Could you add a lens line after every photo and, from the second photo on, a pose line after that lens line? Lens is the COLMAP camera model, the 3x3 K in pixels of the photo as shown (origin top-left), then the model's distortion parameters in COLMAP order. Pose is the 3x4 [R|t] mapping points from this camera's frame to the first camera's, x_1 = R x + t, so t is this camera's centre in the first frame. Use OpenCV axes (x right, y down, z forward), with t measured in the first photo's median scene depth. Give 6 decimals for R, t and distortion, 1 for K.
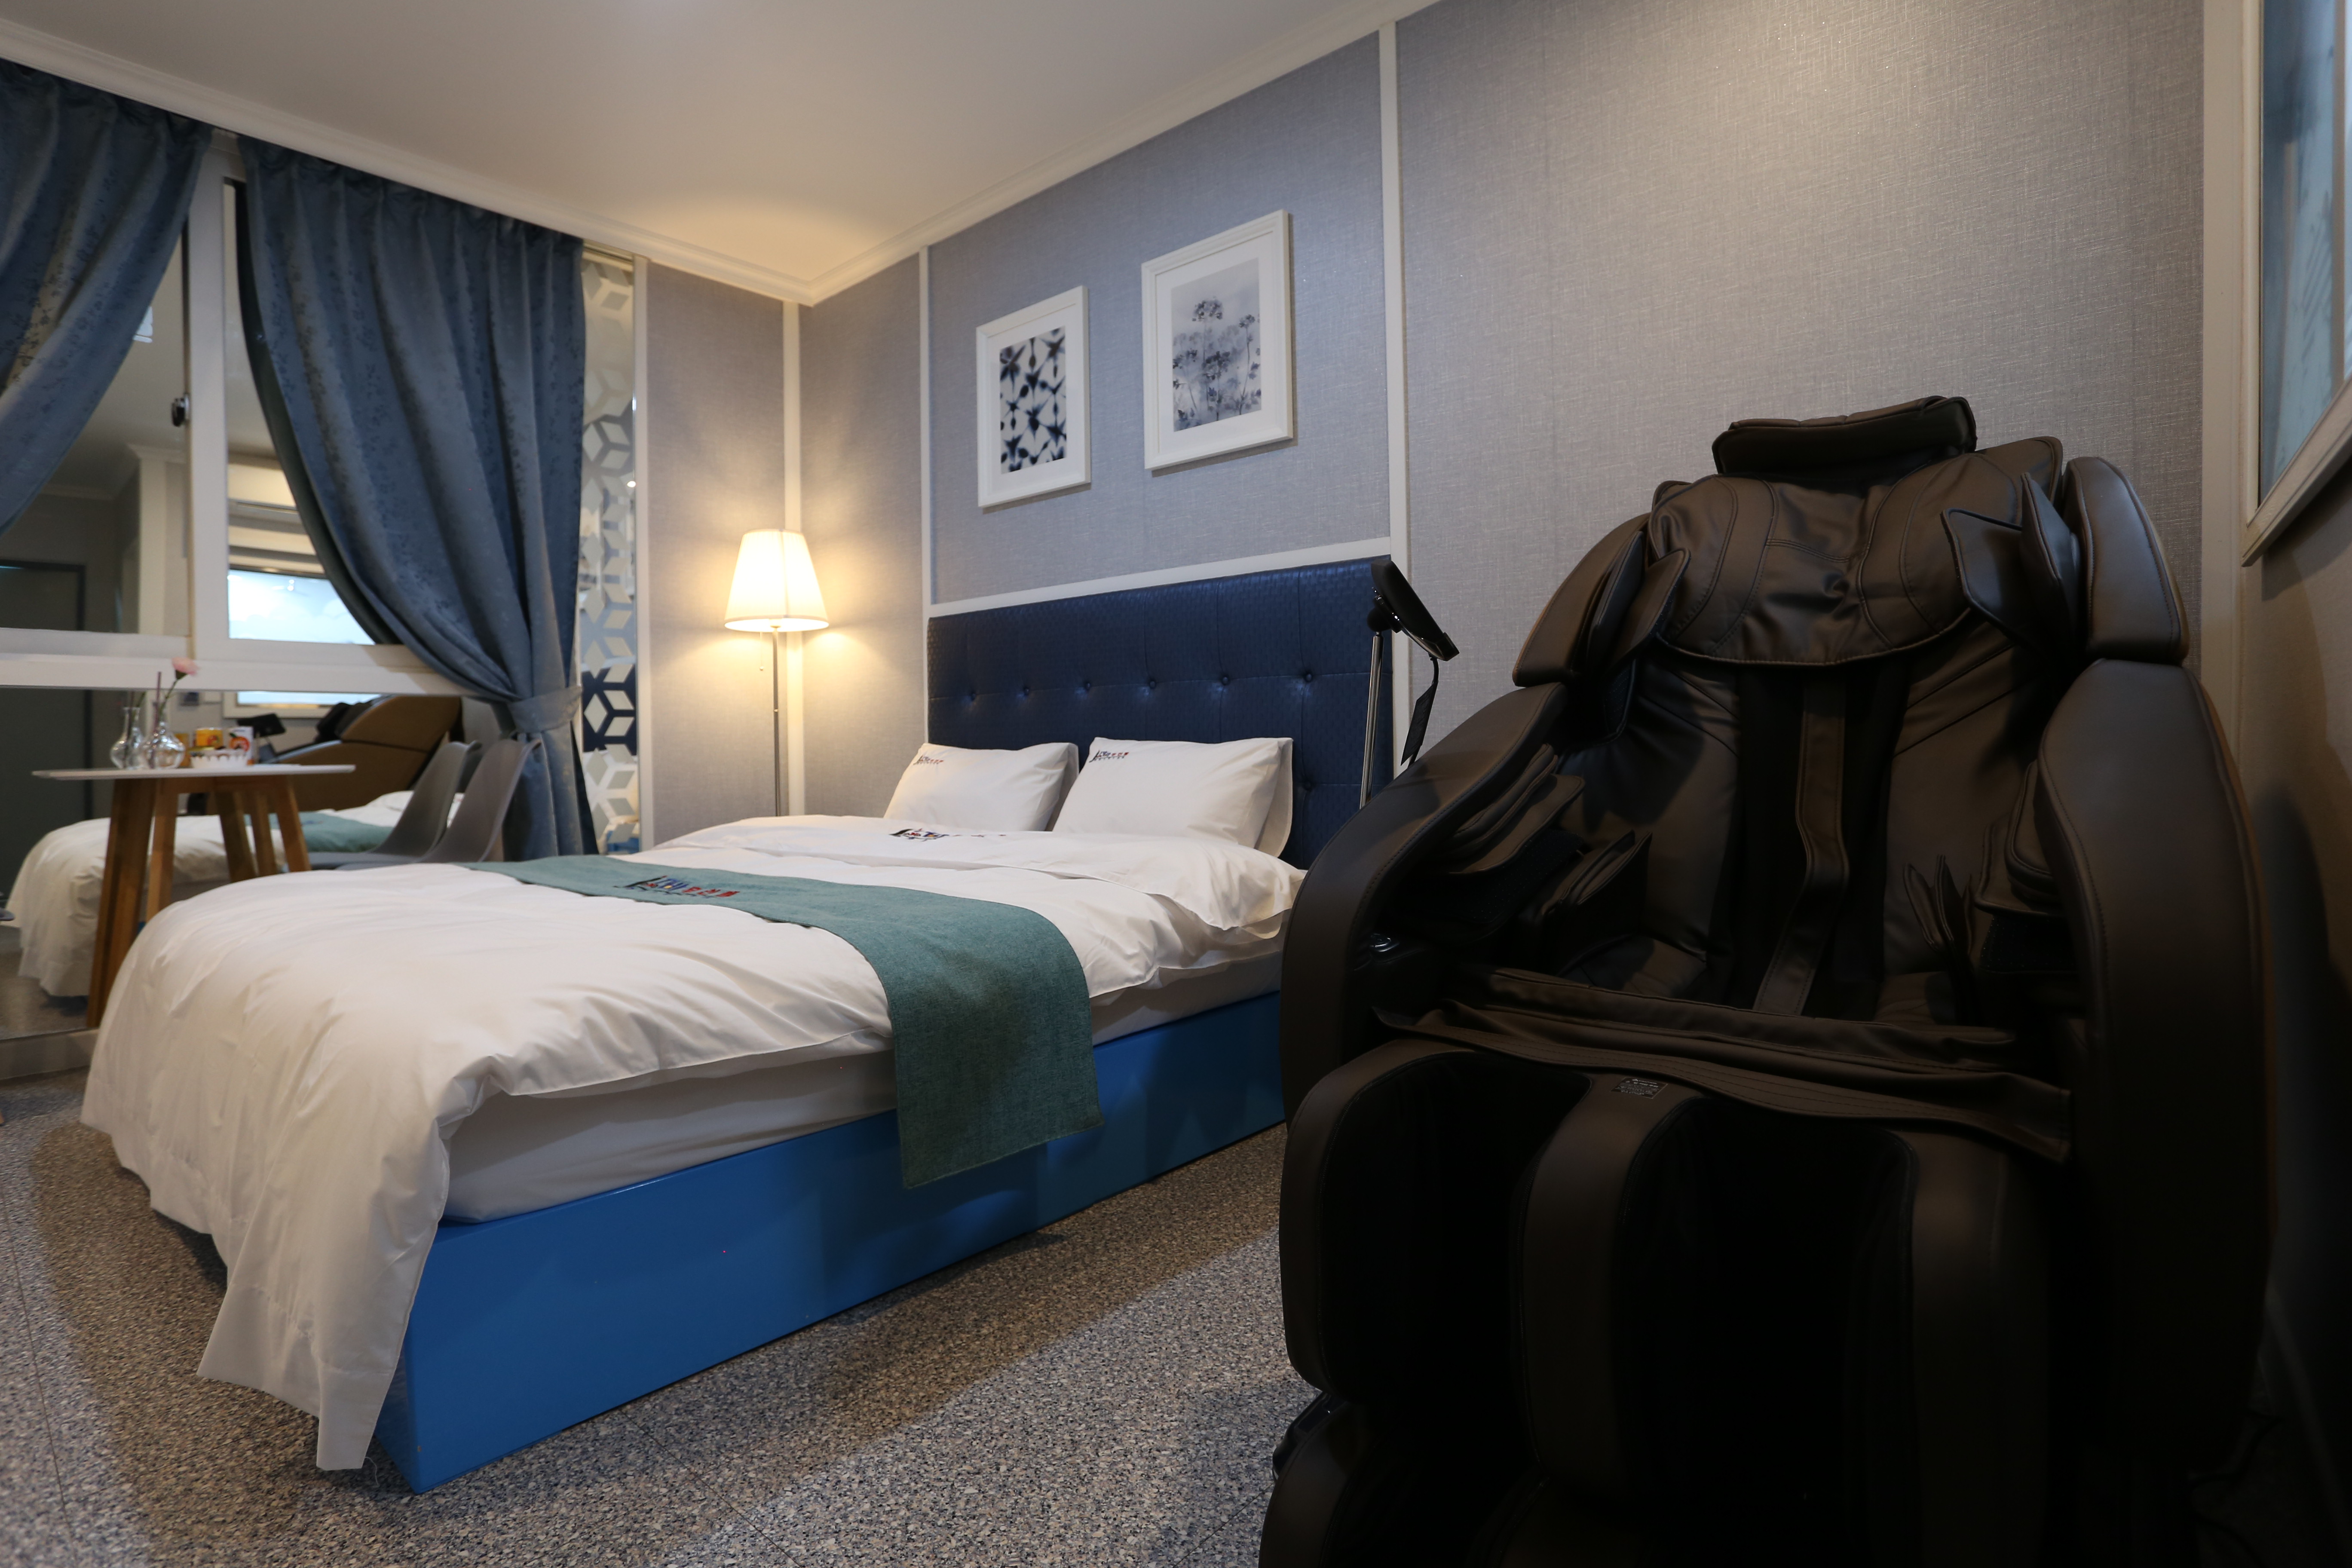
lens RADIAL K [[1137.4, 0, 1173.9], [0, 1137.4, 801.8], [0, 0, 1]] dist [-0.020874, 0.014562]
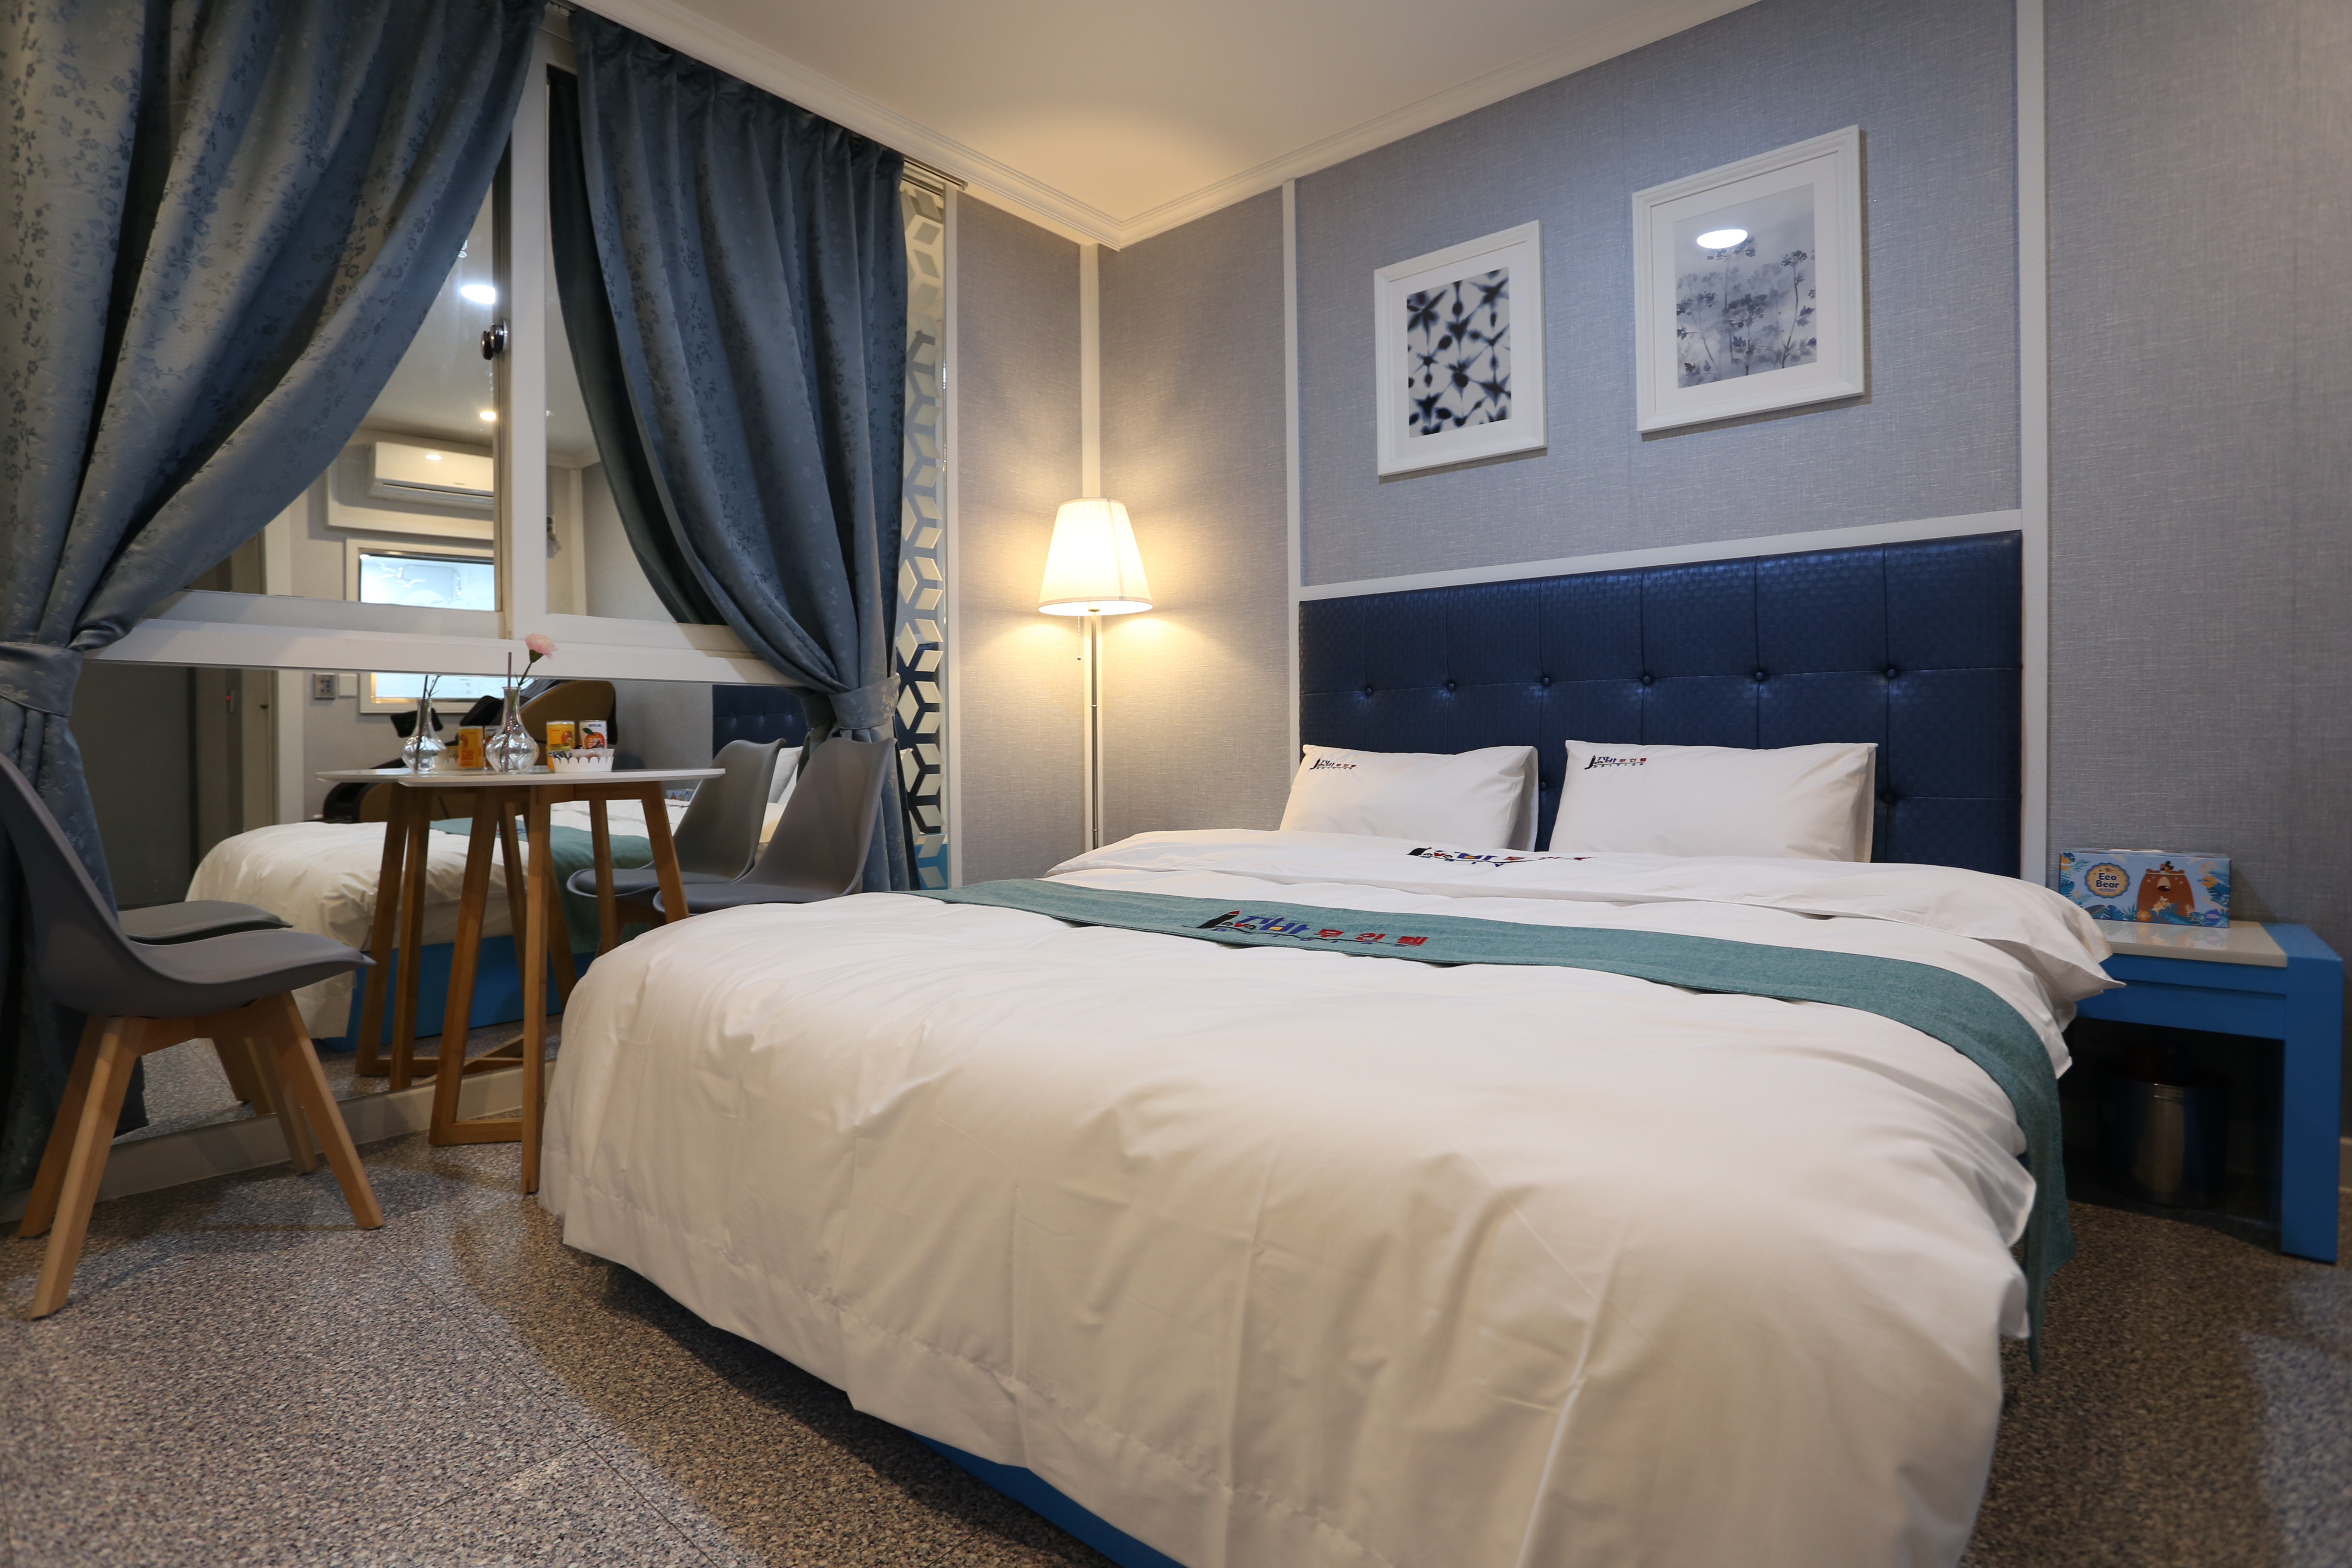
lens RADIAL K [[1137.4, 0, 1170.6], [0, 1137.4, 800.6], [0, 0, 1]] dist [-0.020874, 0.014562]
pose [[0.999388, 0.005361, 0.034567, -0.377786], [-0.005348, 0.999986, -0.000481, -0.008242], [-0.034569, 0.000296, 0.999402, 0.139191]]
